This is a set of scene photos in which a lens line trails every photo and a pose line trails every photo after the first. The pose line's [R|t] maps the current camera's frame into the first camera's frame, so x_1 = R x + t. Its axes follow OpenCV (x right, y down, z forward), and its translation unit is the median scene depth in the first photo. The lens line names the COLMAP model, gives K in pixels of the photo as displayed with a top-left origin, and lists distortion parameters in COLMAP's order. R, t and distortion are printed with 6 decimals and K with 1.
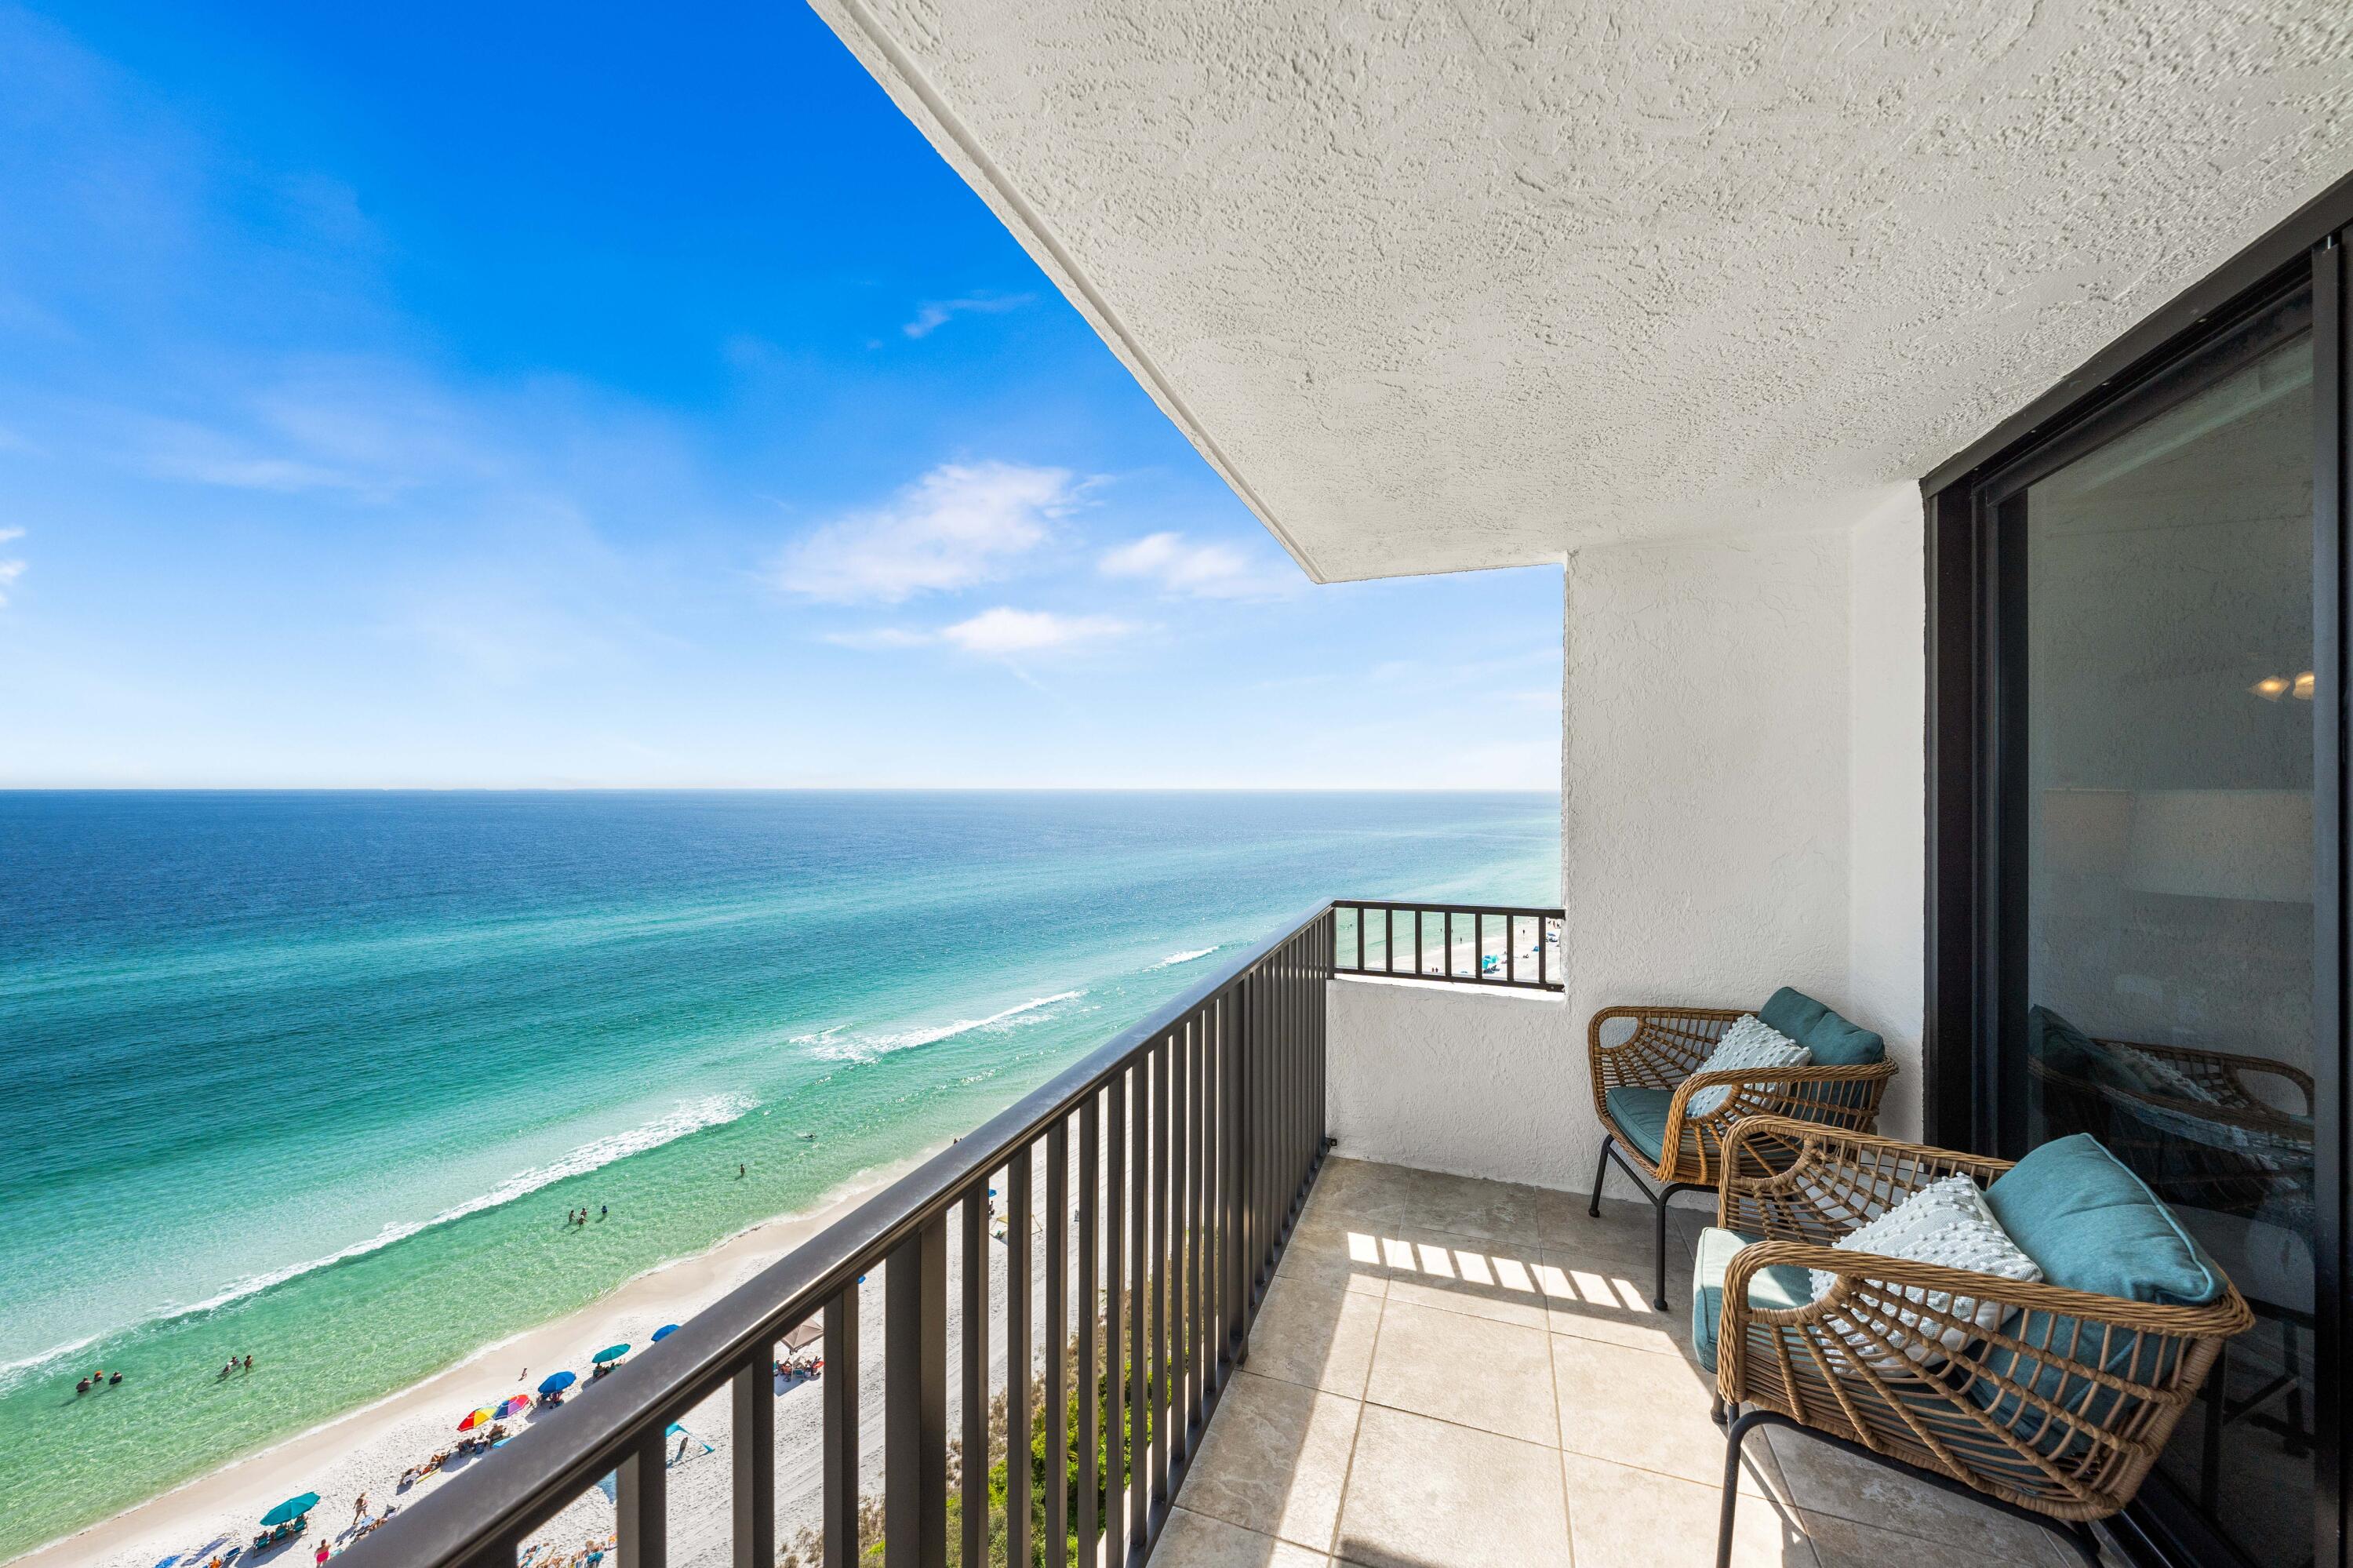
lens RADIAL K [[836.6, 0, 1094.4], [0, 836.6, 776.9], [0, 0, 1]] dist [-0.003299, 0.000038]
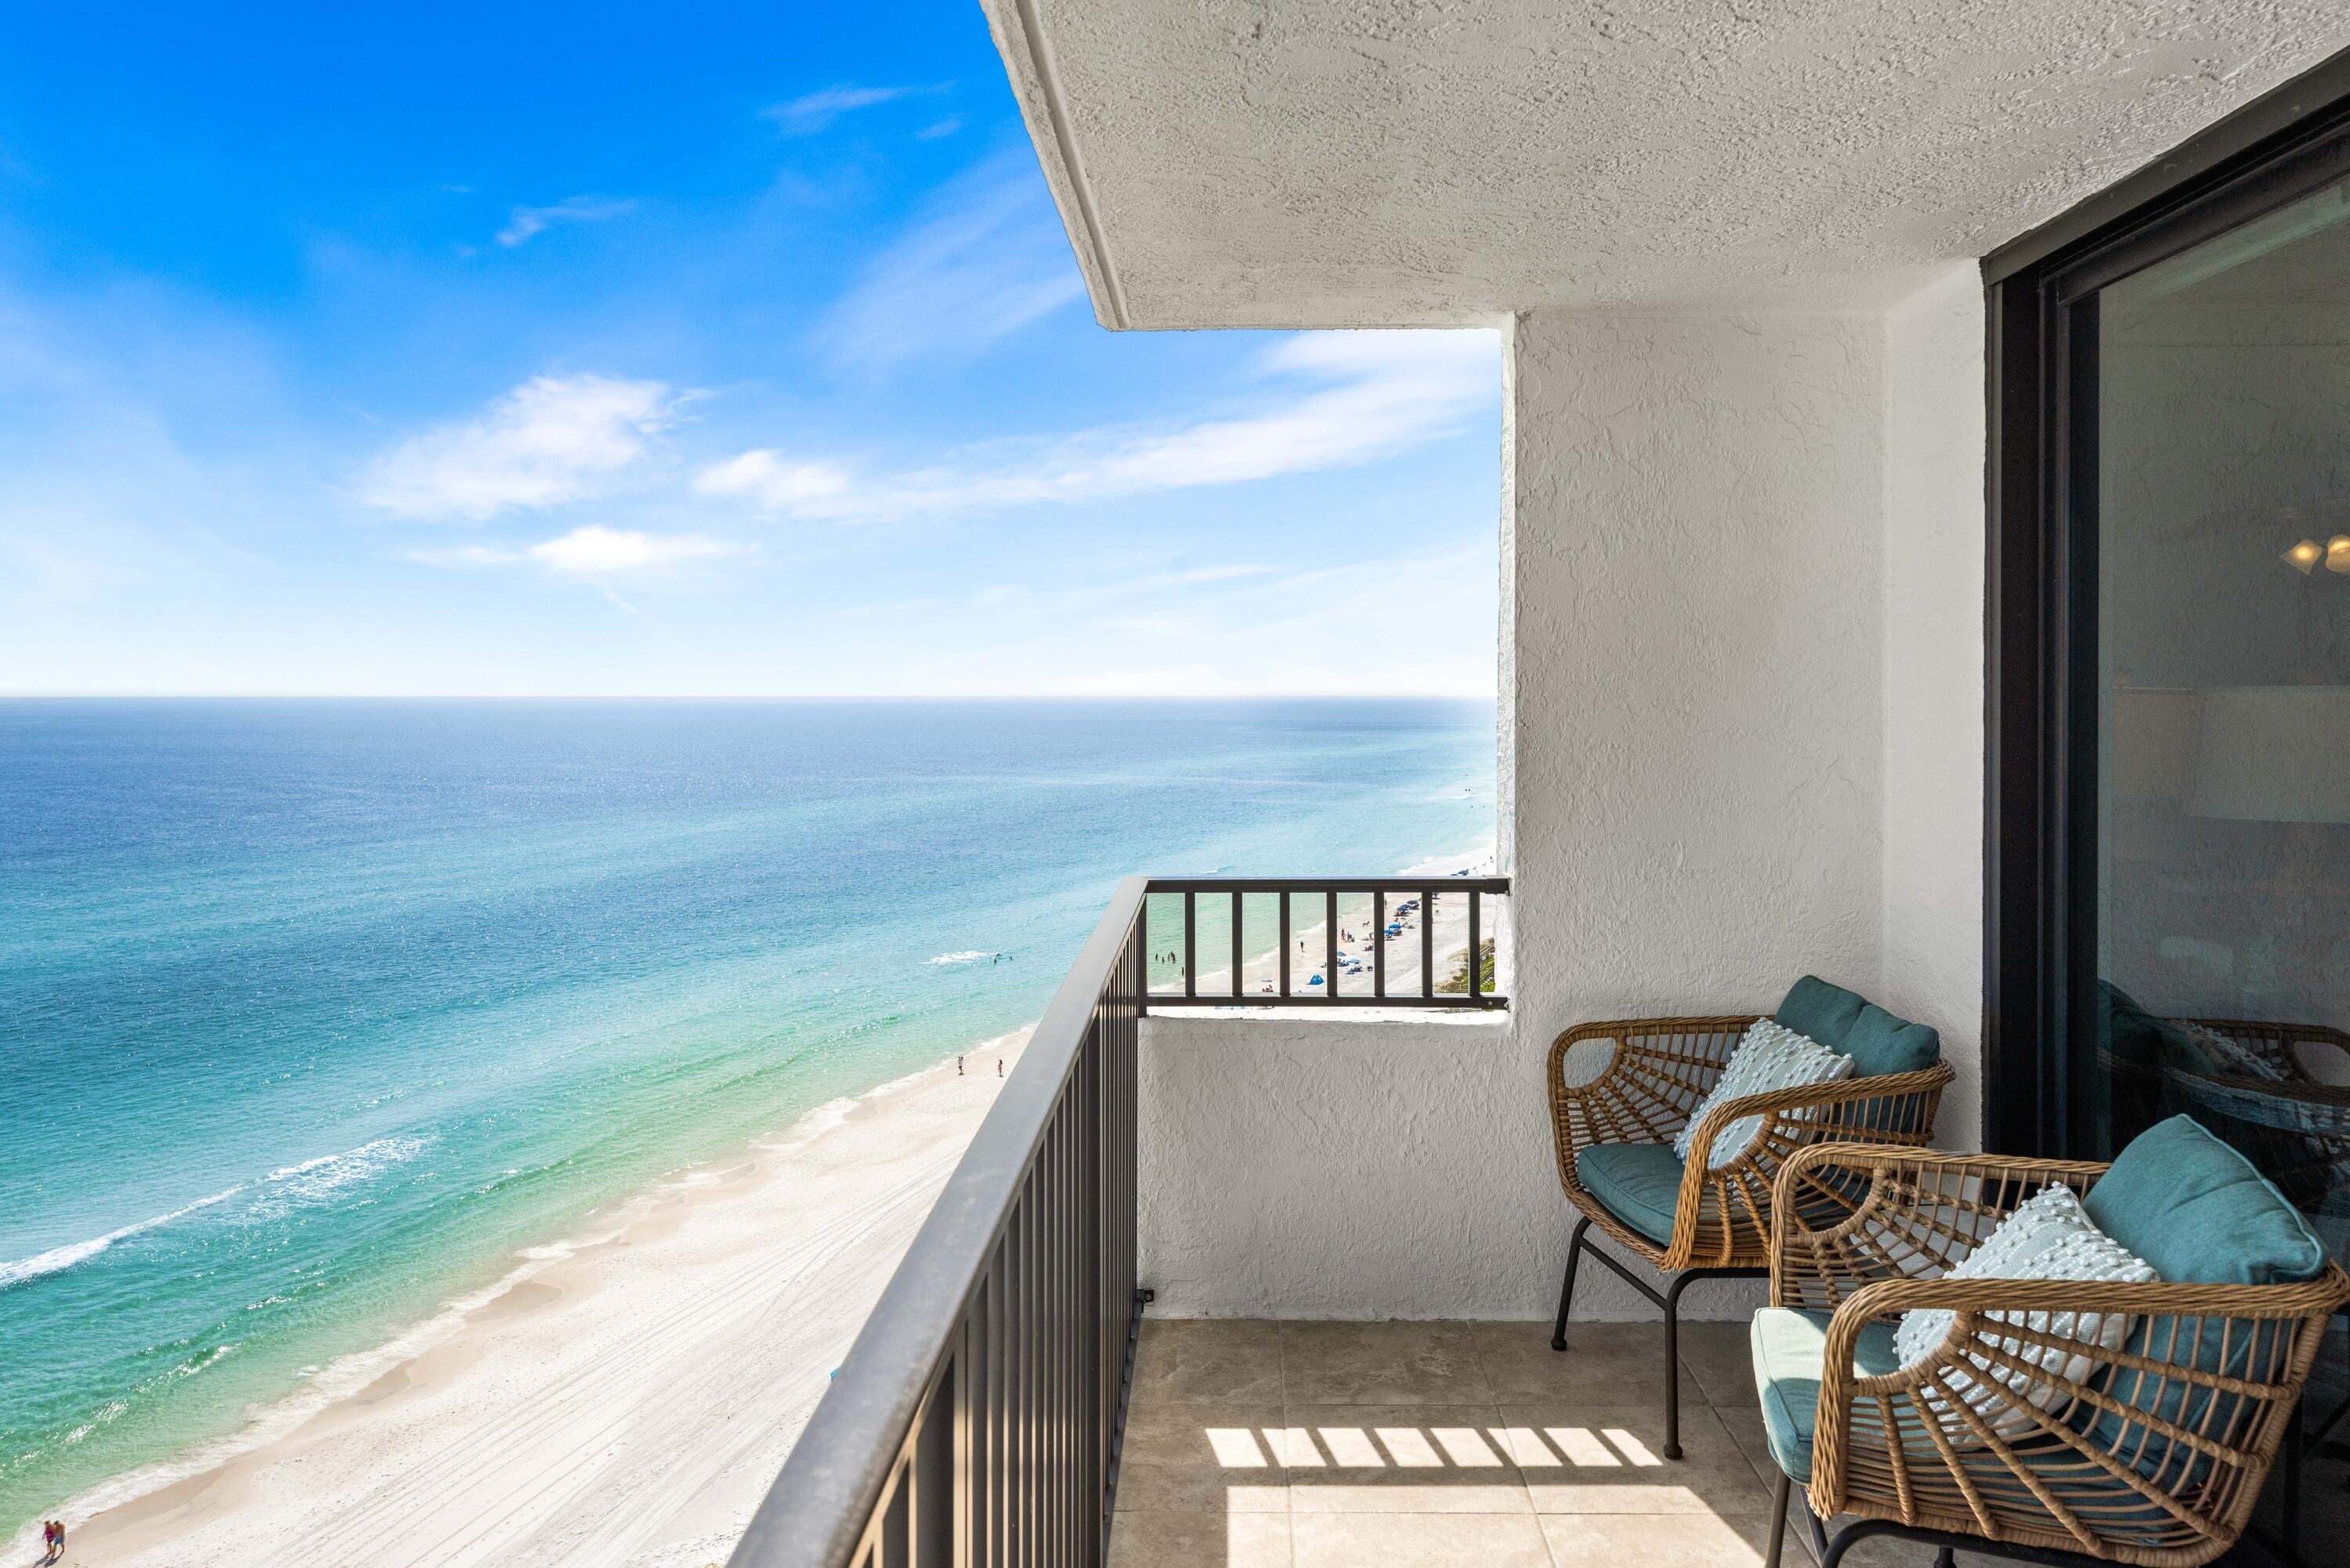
lens RADIAL K [[1637.1, 0, 1053.5], [0, 1637.1, 677.7], [0, 0, 1]] dist [0.002677, -0.003113]
pose [[0.950197, 0.001838, 0.311646, -0.218090], [-0.002888, 0.999992, 0.002908, 0.005576], [-0.311638, -0.003663, 0.950194, -0.102287]]
